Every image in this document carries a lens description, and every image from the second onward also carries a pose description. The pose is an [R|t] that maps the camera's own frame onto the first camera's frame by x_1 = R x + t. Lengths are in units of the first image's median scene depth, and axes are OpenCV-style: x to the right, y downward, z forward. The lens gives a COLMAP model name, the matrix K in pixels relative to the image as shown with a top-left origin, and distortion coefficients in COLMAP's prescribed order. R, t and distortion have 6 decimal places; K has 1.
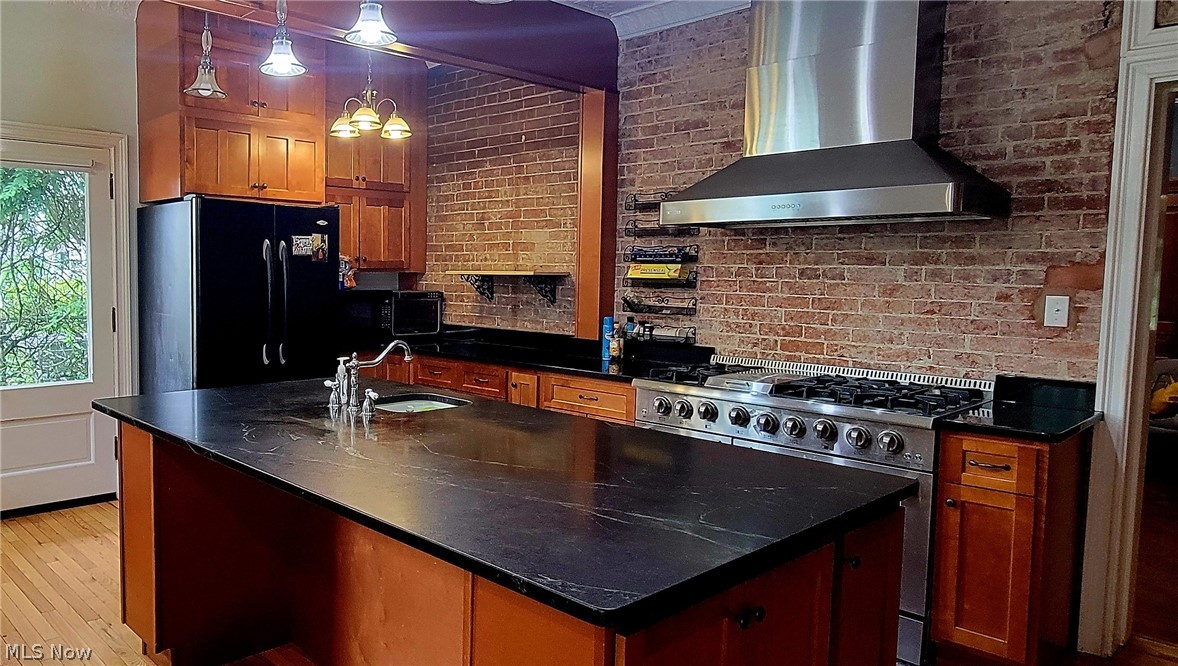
lens RADIAL K [[487.1, 0, 589.0], [0, 487.1, 333.0], [0, 0, 1]] dist [0.017293, -0.000032]
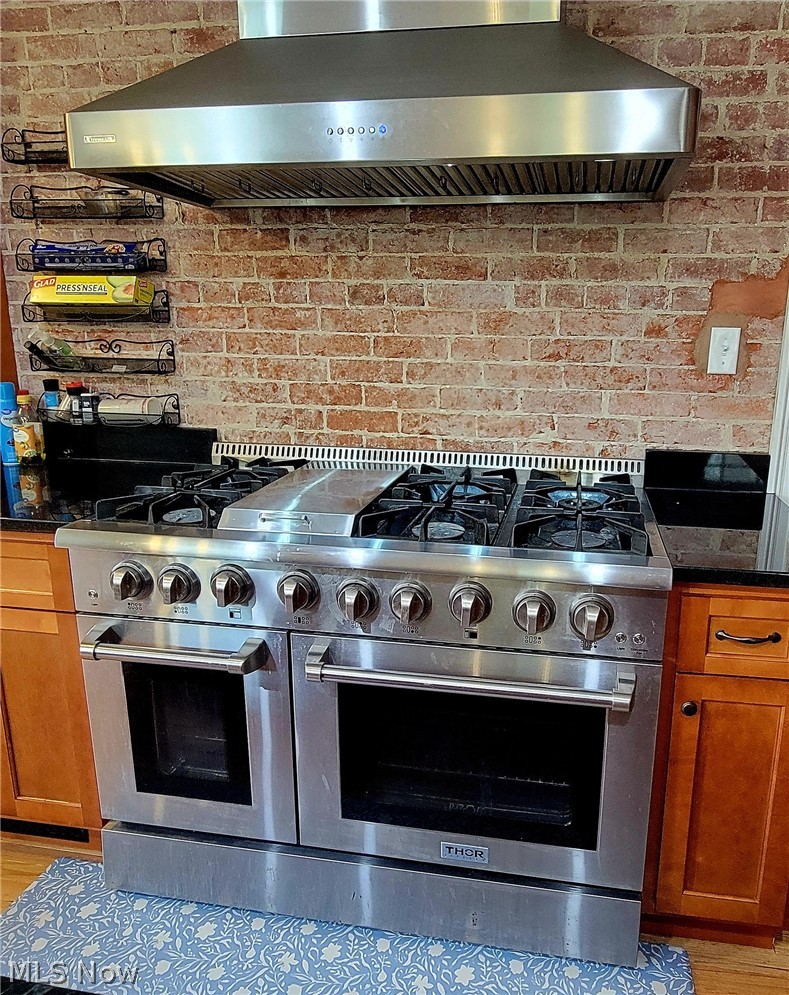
lens RADIAL K [[672.2, 0, 394.0], [0, 672.2, 518.7], [0, 0, 1]] dist [-0.002488, 0.003796]
pose [[0.862390, -0.147585, 0.484254, 0.049036], [0.055057, 0.978231, 0.200085, -0.017541], [-0.503241, -0.145889, 0.851742, 0.255480]]
